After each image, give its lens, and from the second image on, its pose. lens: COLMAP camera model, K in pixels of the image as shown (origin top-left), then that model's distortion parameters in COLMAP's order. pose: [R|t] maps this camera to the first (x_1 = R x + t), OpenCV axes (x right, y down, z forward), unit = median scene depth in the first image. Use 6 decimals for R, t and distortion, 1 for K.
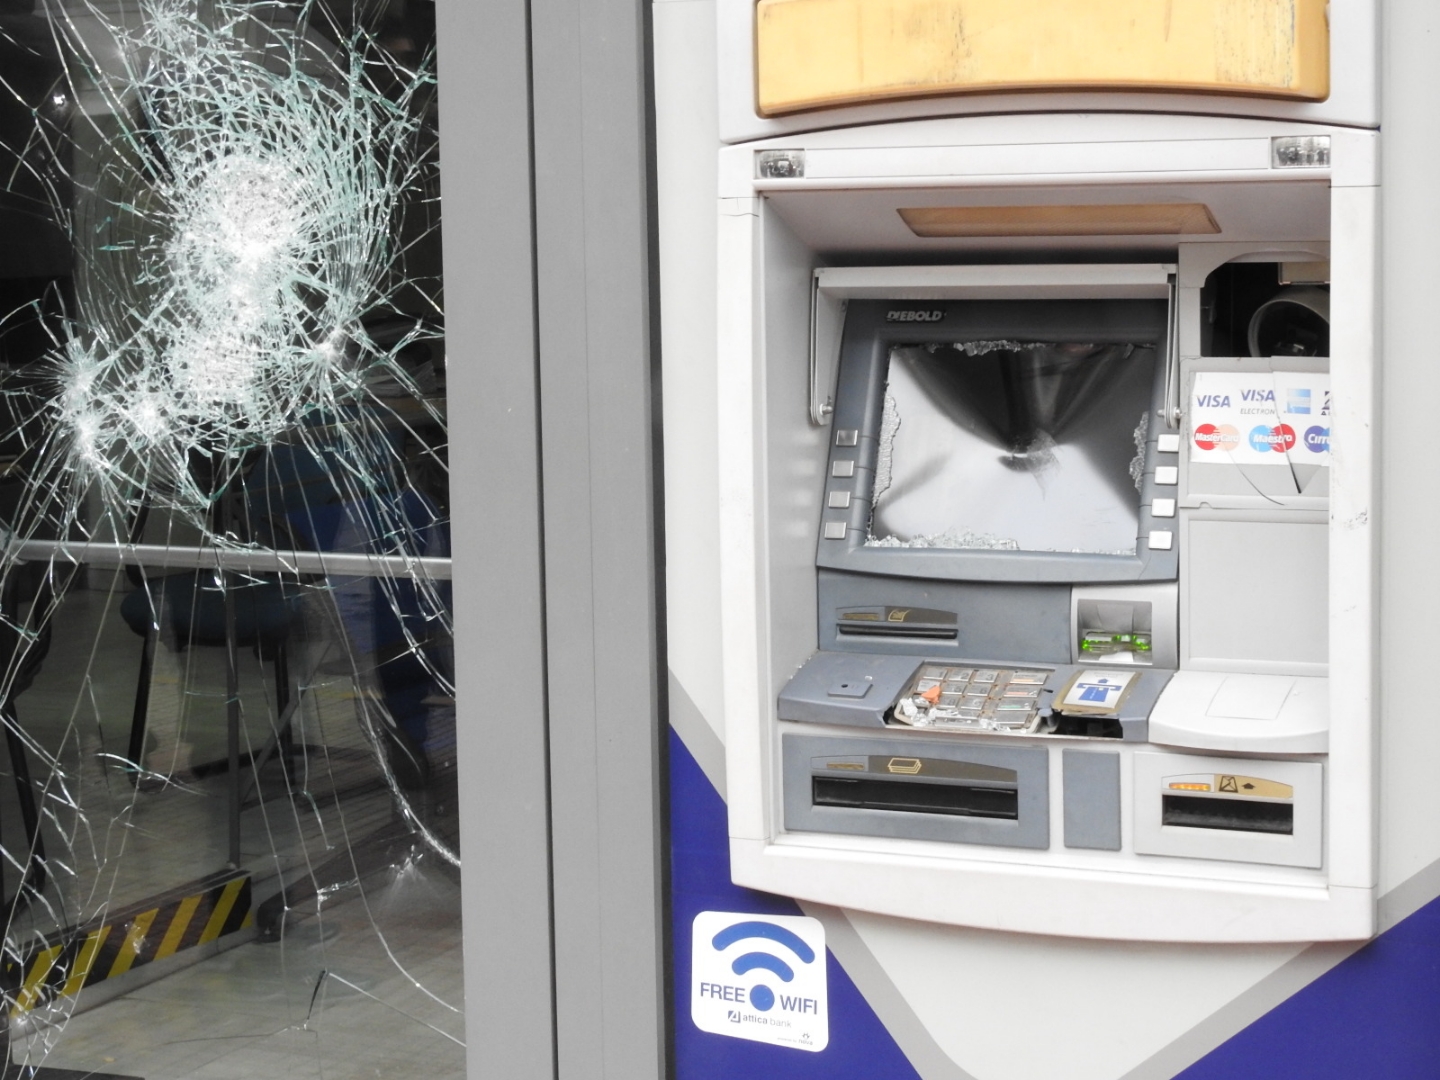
lens RADIAL K [[2952.4, 0, 720.2], [0, 2952.4, 538.1], [0, 0, 1]] dist [-0.082700, 0.000000]
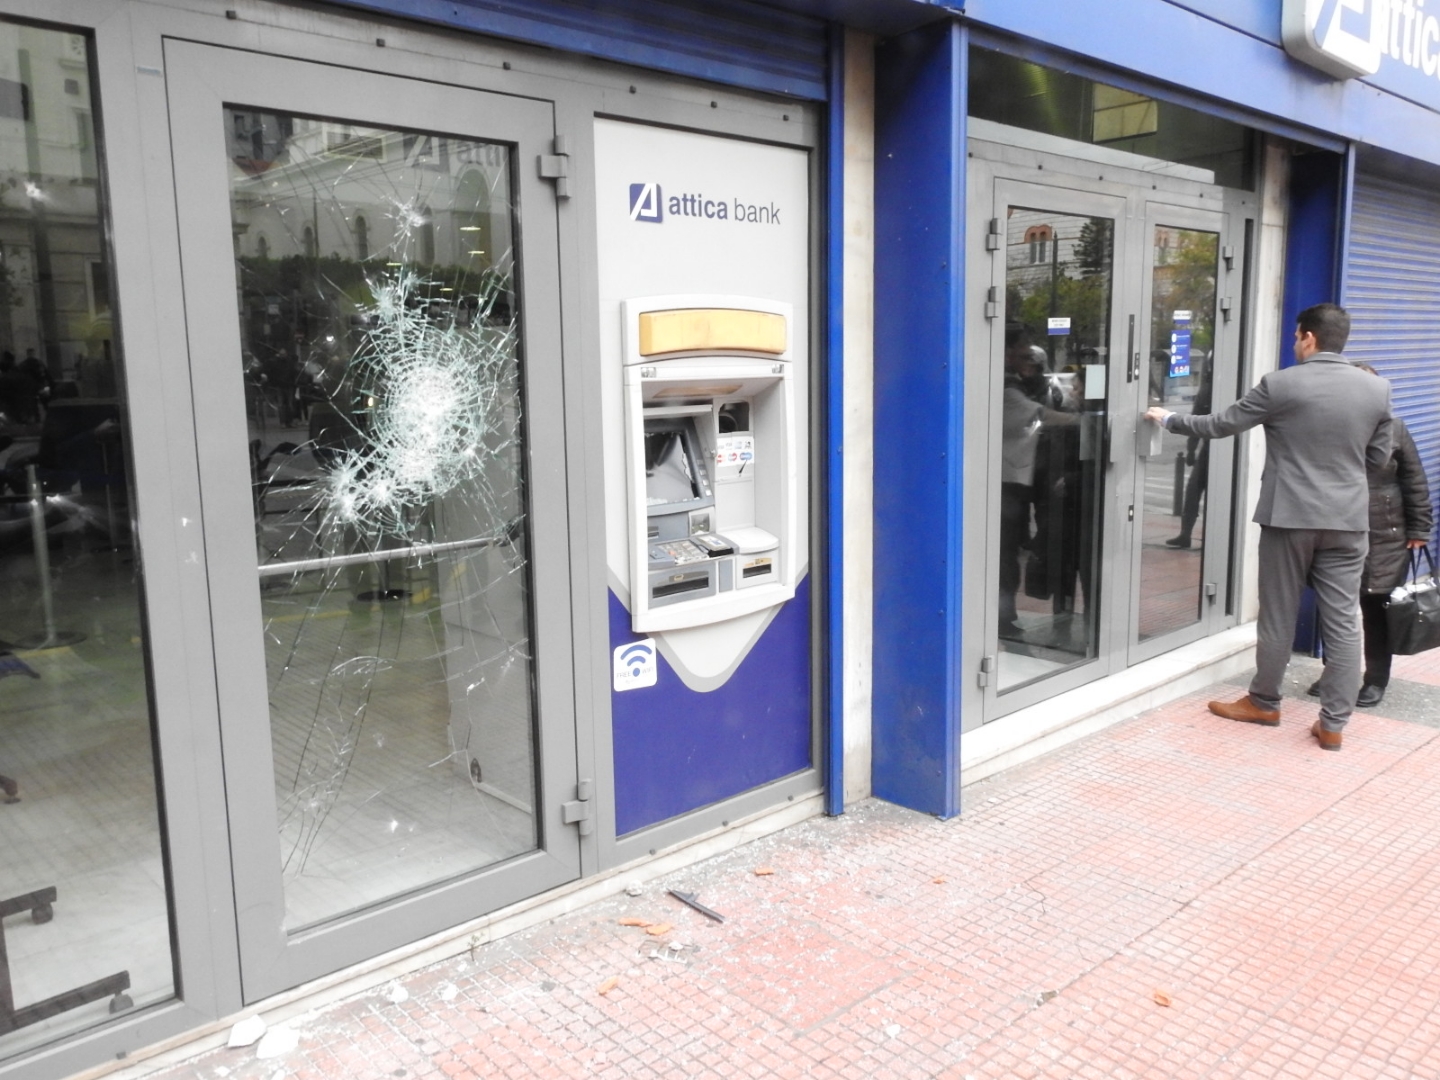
lens RADIAL K [[1177.0, 0, 720.2], [0, 1177.0, 542.6], [0, 0, 1]] dist [-0.005362, -0.000707]
pose [[0.358453, -0.131561, 0.924231, -0.924989], [0.114532, 0.988739, 0.096323, -0.060591], [-0.926495, 0.071327, 0.369485, 0.481915]]
